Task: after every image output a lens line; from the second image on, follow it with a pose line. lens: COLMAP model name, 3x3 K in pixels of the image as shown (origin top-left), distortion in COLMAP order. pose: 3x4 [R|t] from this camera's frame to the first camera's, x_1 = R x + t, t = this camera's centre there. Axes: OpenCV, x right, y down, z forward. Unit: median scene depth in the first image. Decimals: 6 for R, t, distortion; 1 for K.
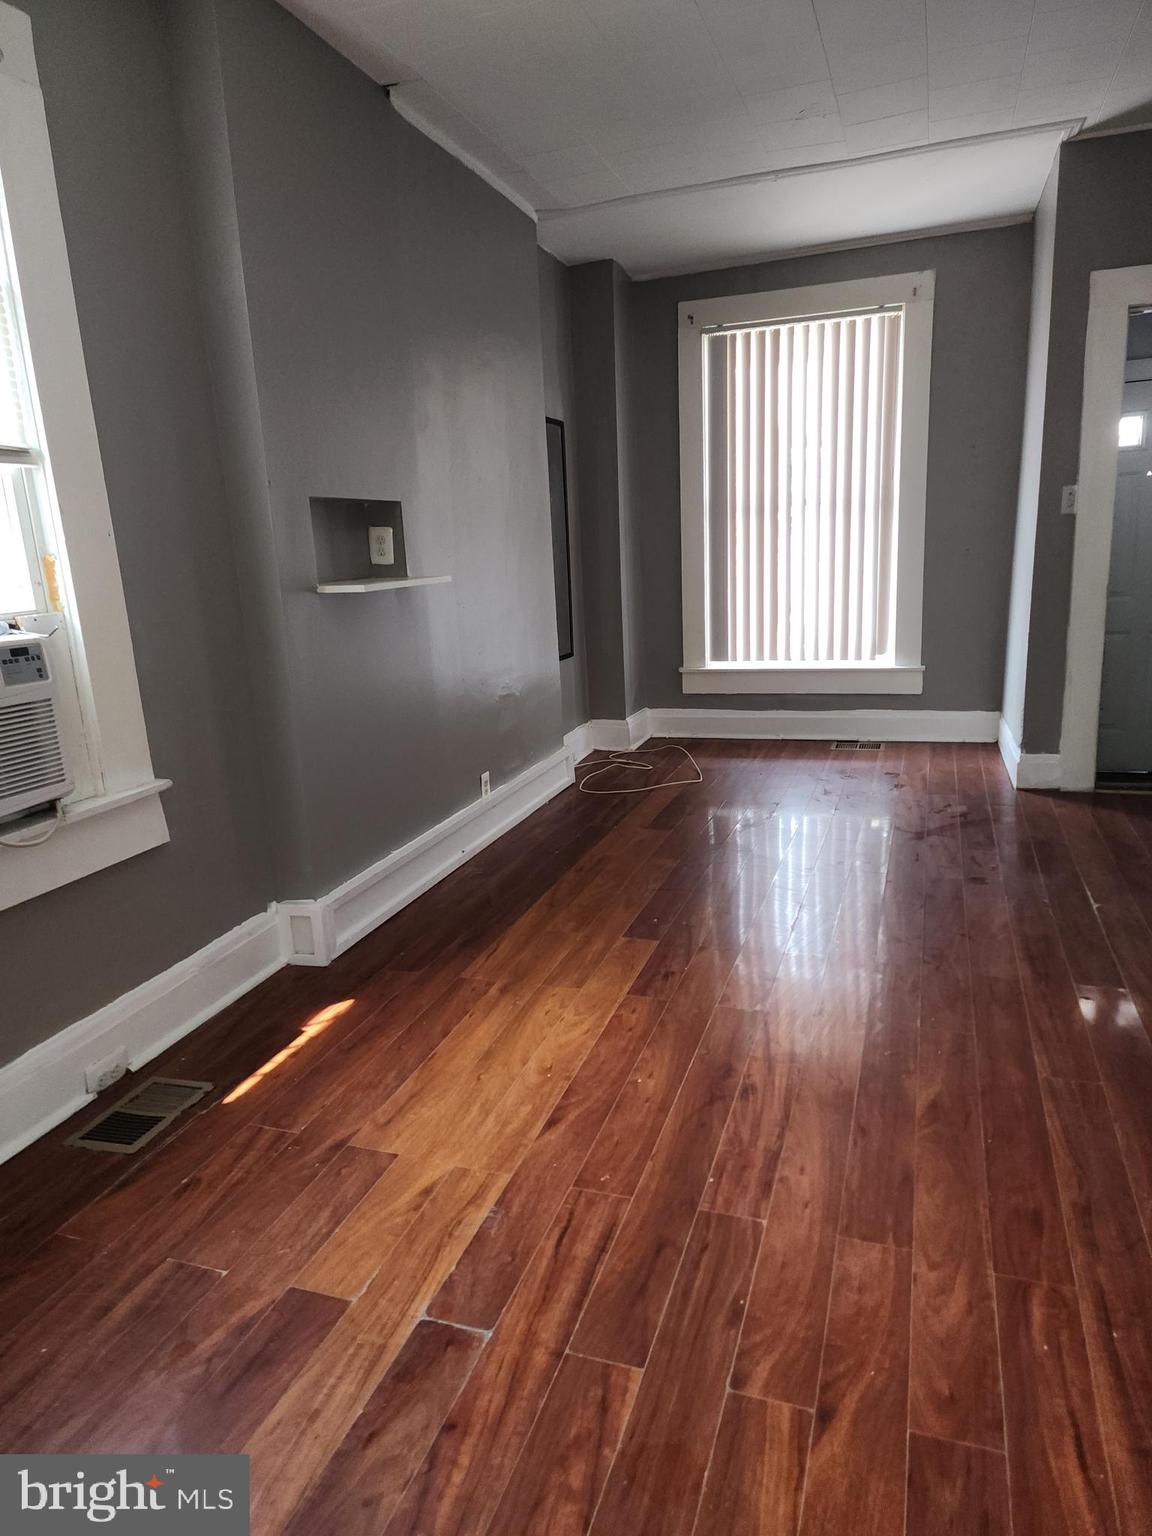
lens RADIAL K [[1019.4, 0, 585.0], [0, 1019.4, 767.5], [0, 0, 1]] dist [0.085113, -0.070597]
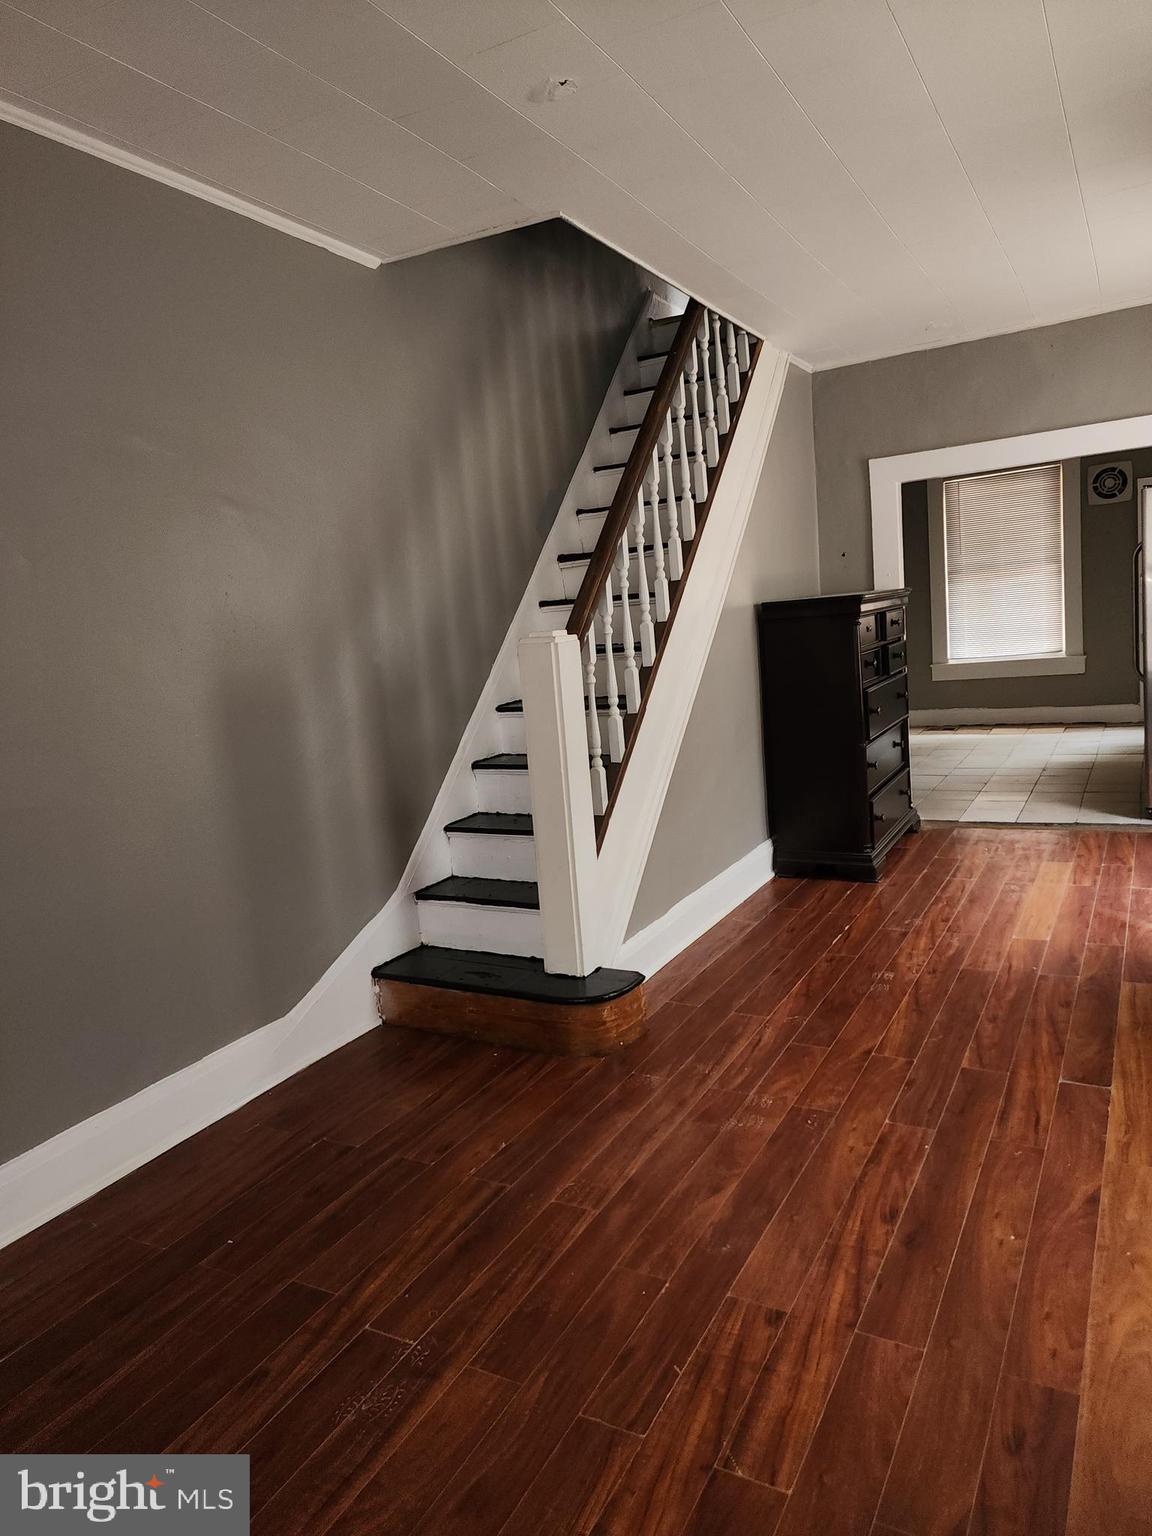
lens RADIAL K [[1019.1, 0, 580.1], [0, 1019.1, 748.1], [0, 0, 1]] dist [0.089915, -0.070708]
pose [[-0.973696, 0.105945, 0.201721, 0.229120], [0.168715, 0.930264, 0.325797, -0.550625], [-0.153137, 0.351261, -0.923669, 2.083407]]
